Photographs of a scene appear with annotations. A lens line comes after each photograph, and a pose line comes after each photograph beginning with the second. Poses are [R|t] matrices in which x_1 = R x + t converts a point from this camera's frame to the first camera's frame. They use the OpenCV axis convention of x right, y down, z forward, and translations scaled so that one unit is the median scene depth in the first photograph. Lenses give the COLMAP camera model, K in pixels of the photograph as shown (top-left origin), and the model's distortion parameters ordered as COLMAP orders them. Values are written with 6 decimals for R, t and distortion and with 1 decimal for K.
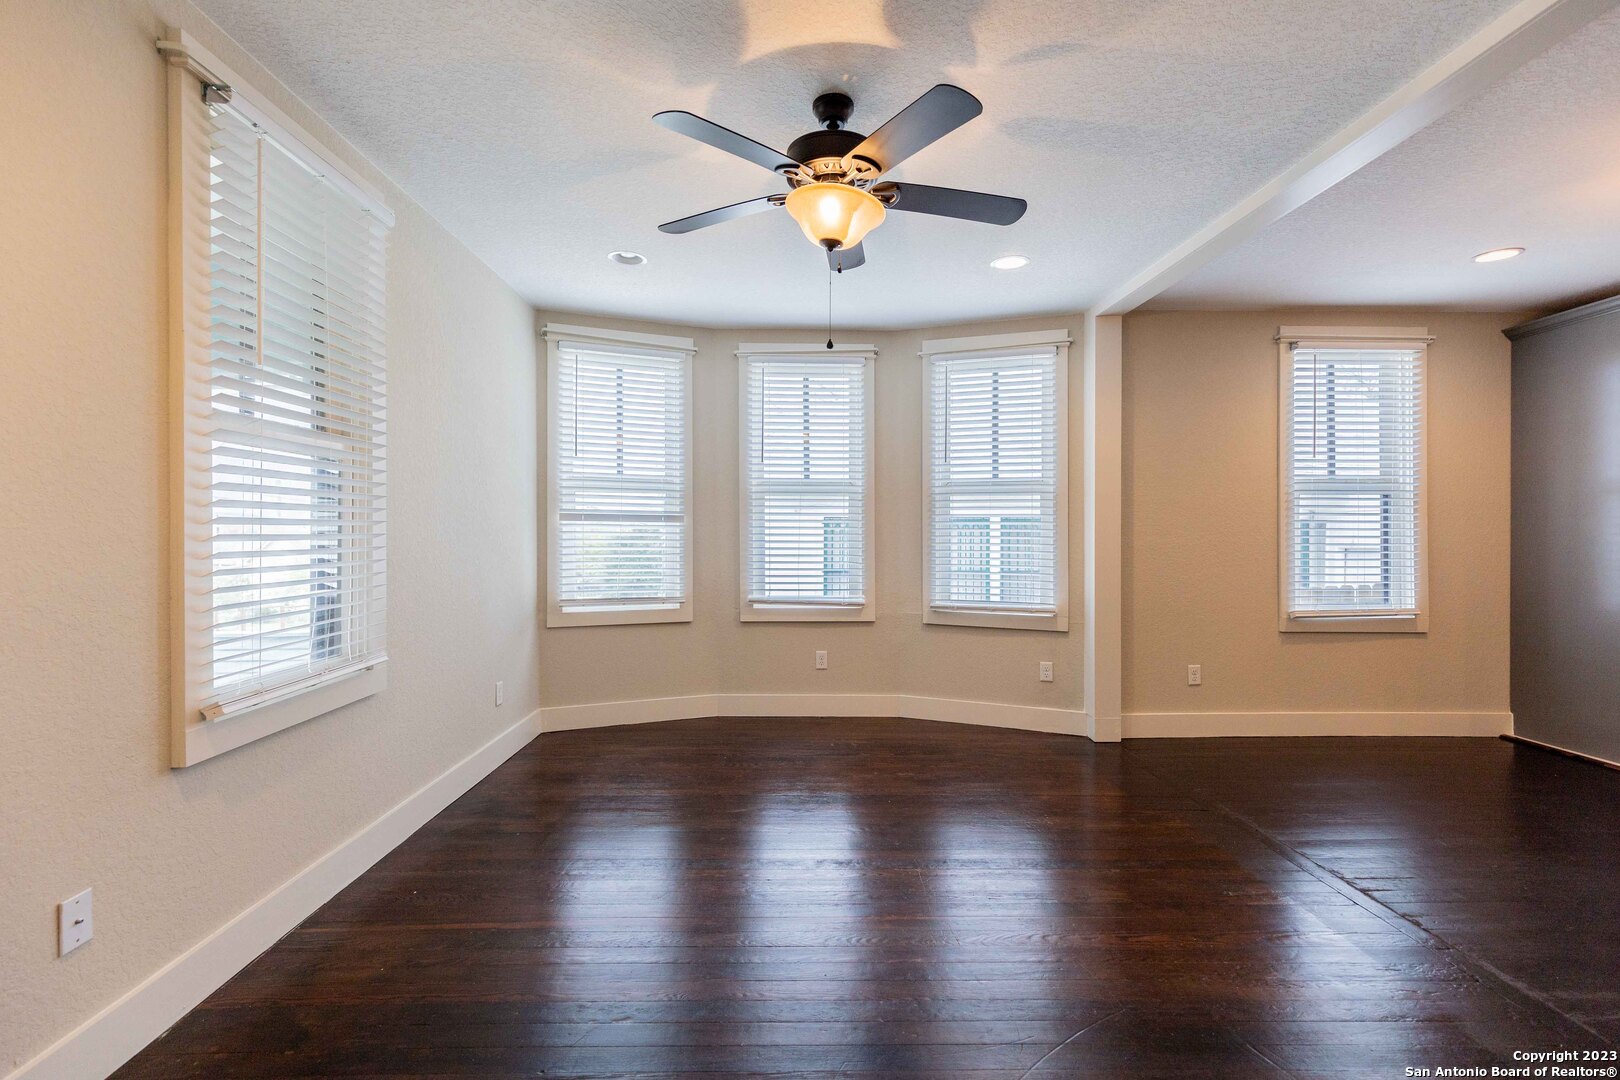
lens RADIAL K [[734.7, 0, 810.0], [0, 734.7, 540.0], [0, 0, 1]] dist [0.000421, 0.000204]
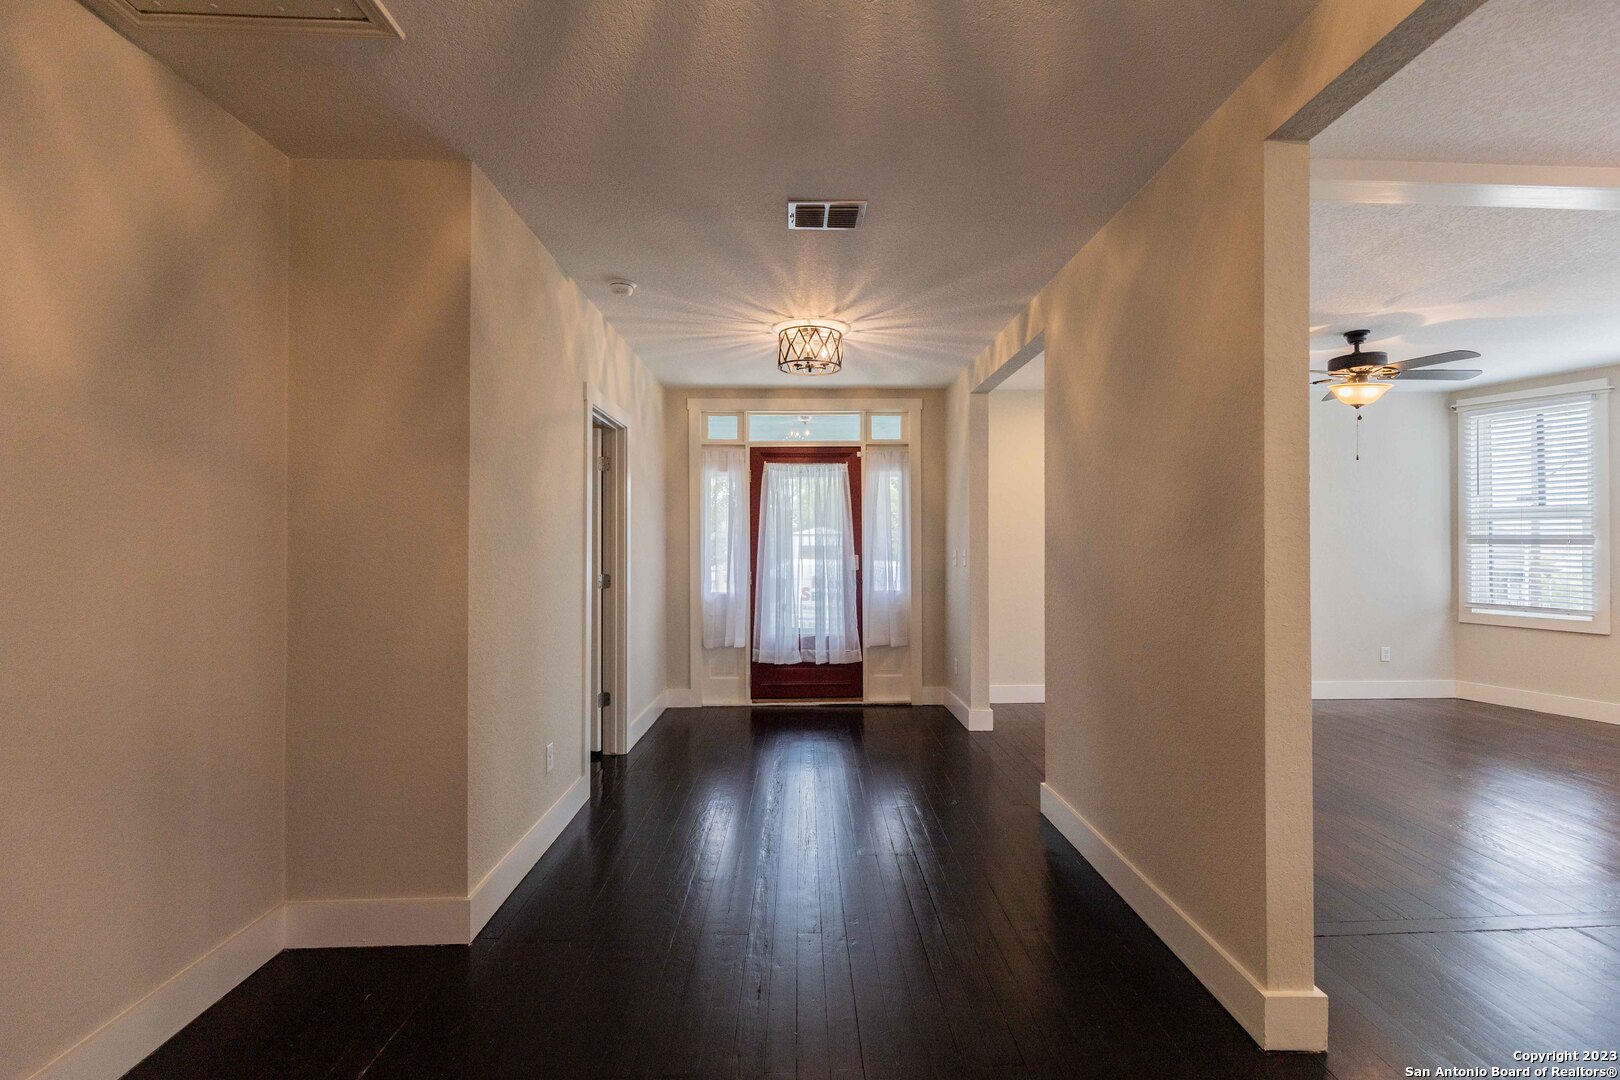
lens RADIAL K [[721.2, 0, 813.8], [0, 721.2, 524.5], [0, 0, 1]] dist [0.000450, 0.000058]
pose [[0.019608, -0.026854, -0.999447, 0.964802], [-0.004091, 0.999629, -0.026939, -0.021746], [0.999799, 0.004617, 0.019491, -0.231950]]
